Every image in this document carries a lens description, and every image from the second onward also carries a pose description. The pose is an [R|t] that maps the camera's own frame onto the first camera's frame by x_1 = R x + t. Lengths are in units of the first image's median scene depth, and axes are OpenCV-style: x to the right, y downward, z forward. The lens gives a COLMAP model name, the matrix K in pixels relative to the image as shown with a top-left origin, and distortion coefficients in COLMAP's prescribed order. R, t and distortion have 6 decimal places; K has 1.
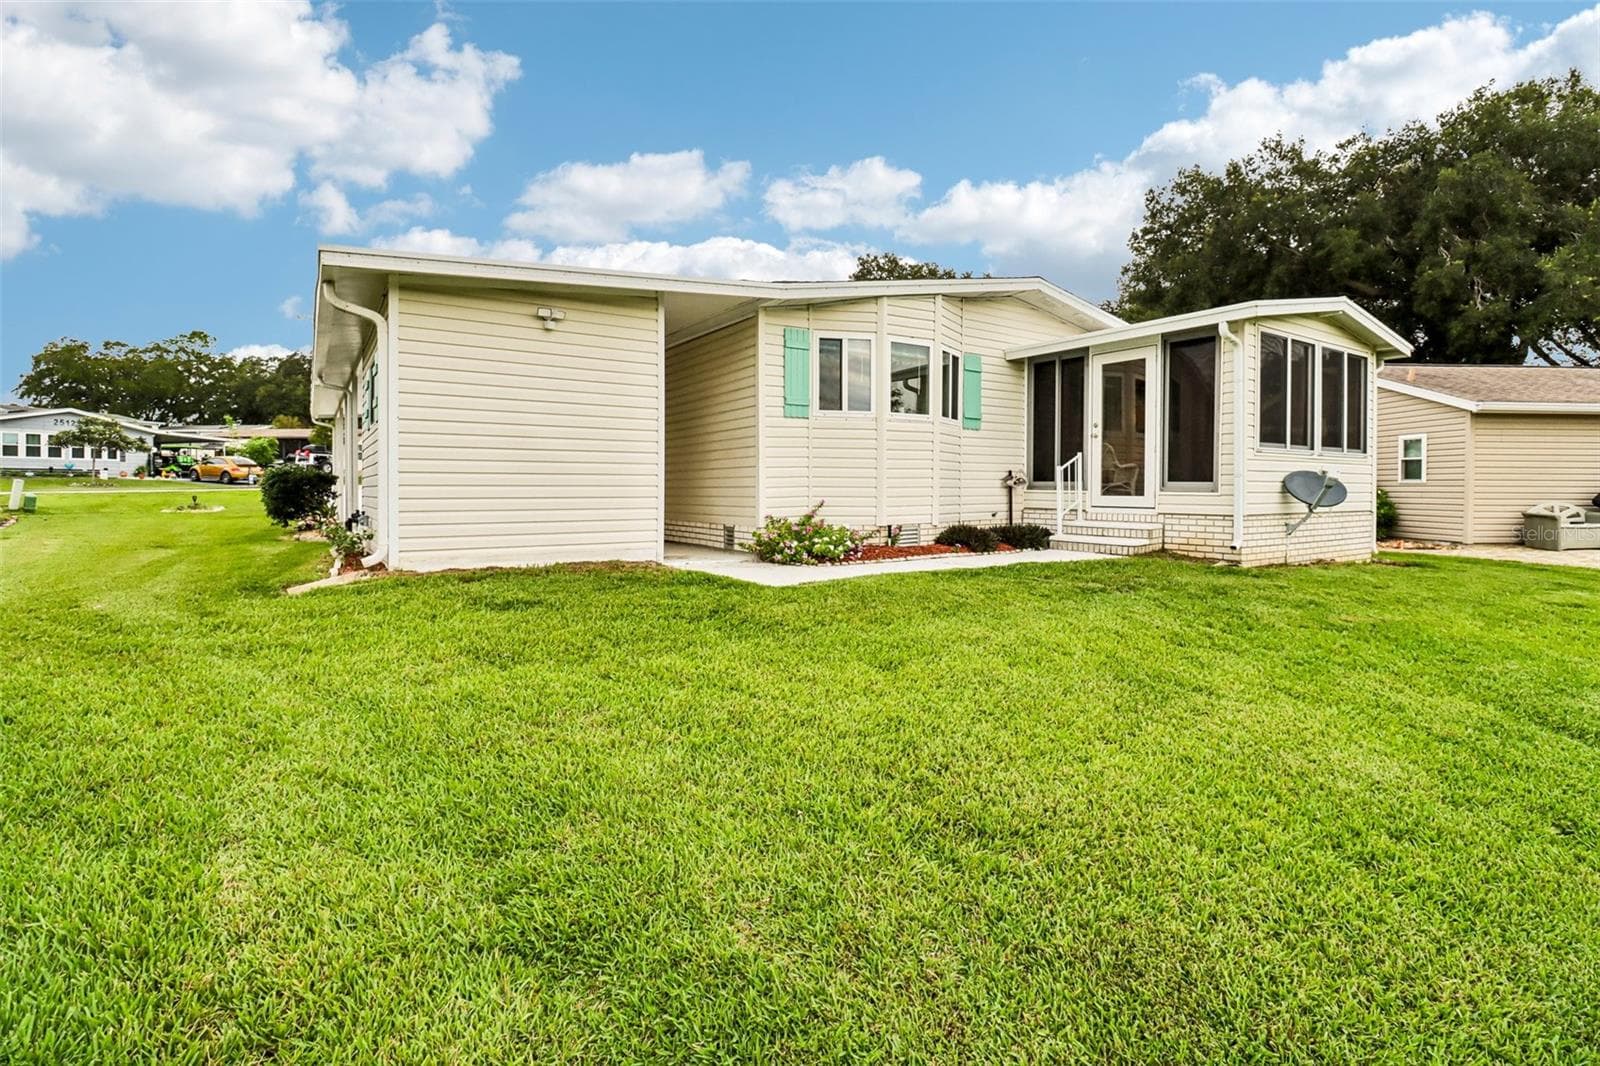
lens RADIAL K [[852.0, 0, 806.5], [0, 852.0, 496.9], [0, 0, 1]] dist [0.012650, -0.020180]
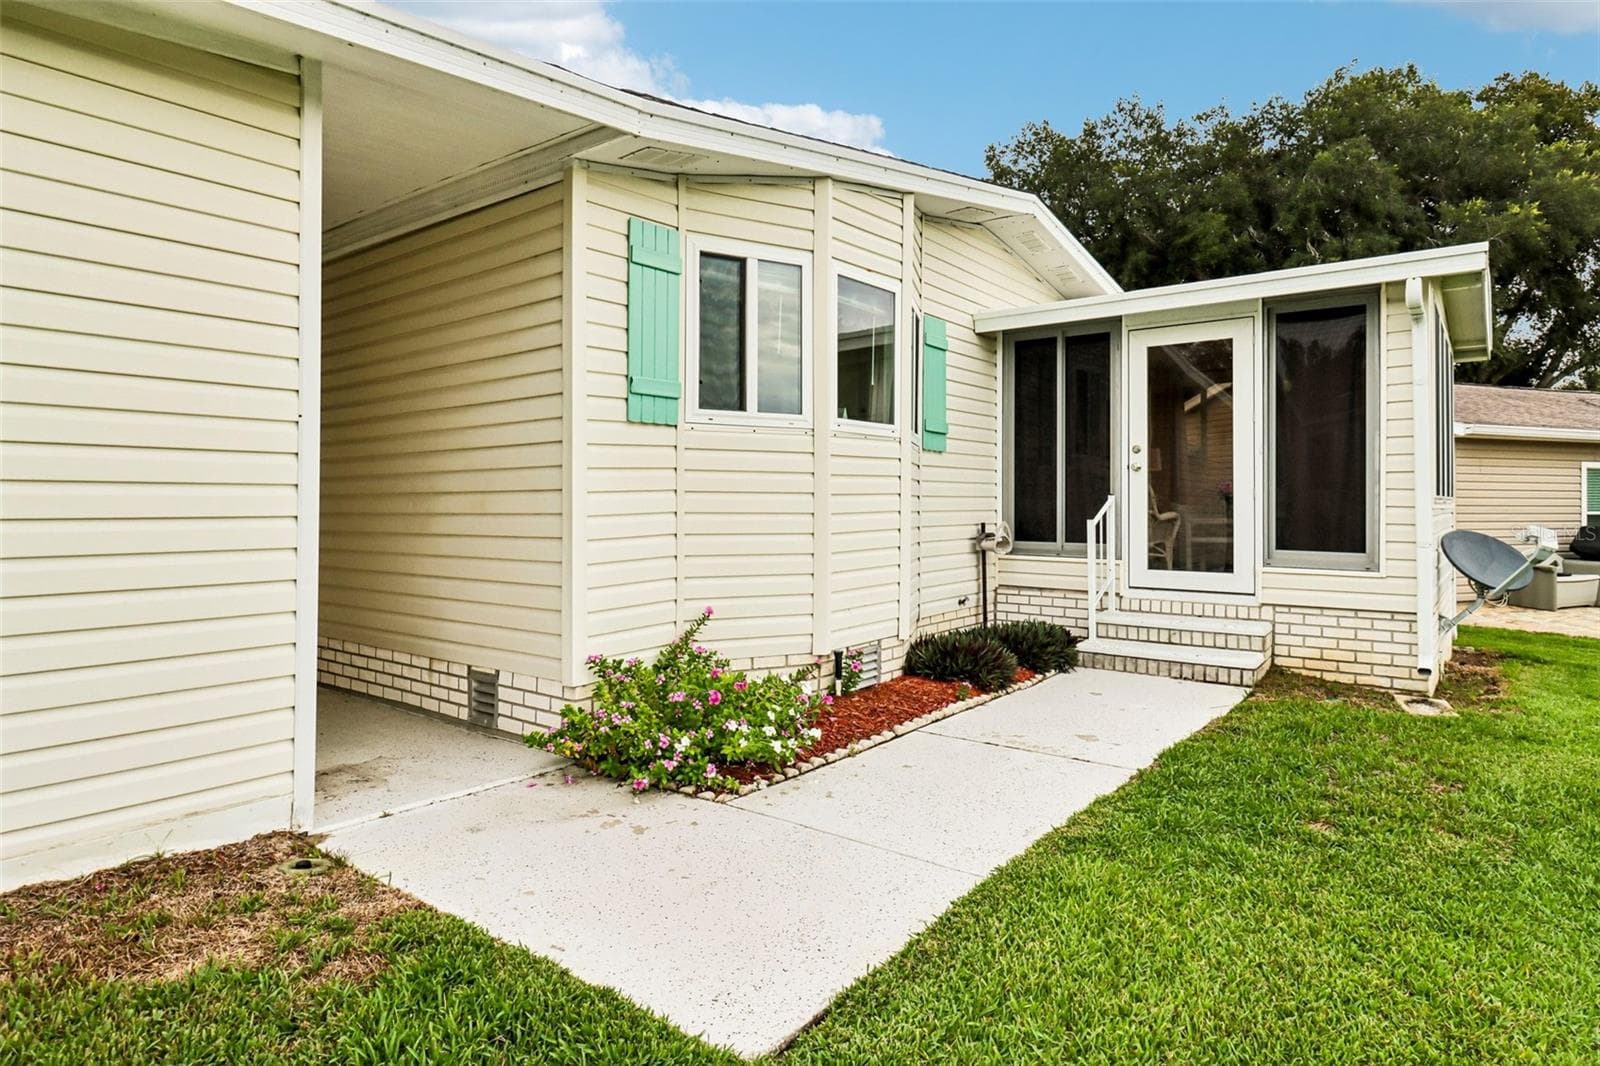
lens RADIAL K [[958.7, 0, 827.8], [0, 958.7, 491.2], [0, 0, 1]] dist [0.006170, 0.000324]
pose [[0.944855, 0.003580, 0.327469, -0.084079], [0.002278, 0.999844, -0.017504, -0.047045], [-0.327481, 0.017285, 0.944700, 0.475434]]
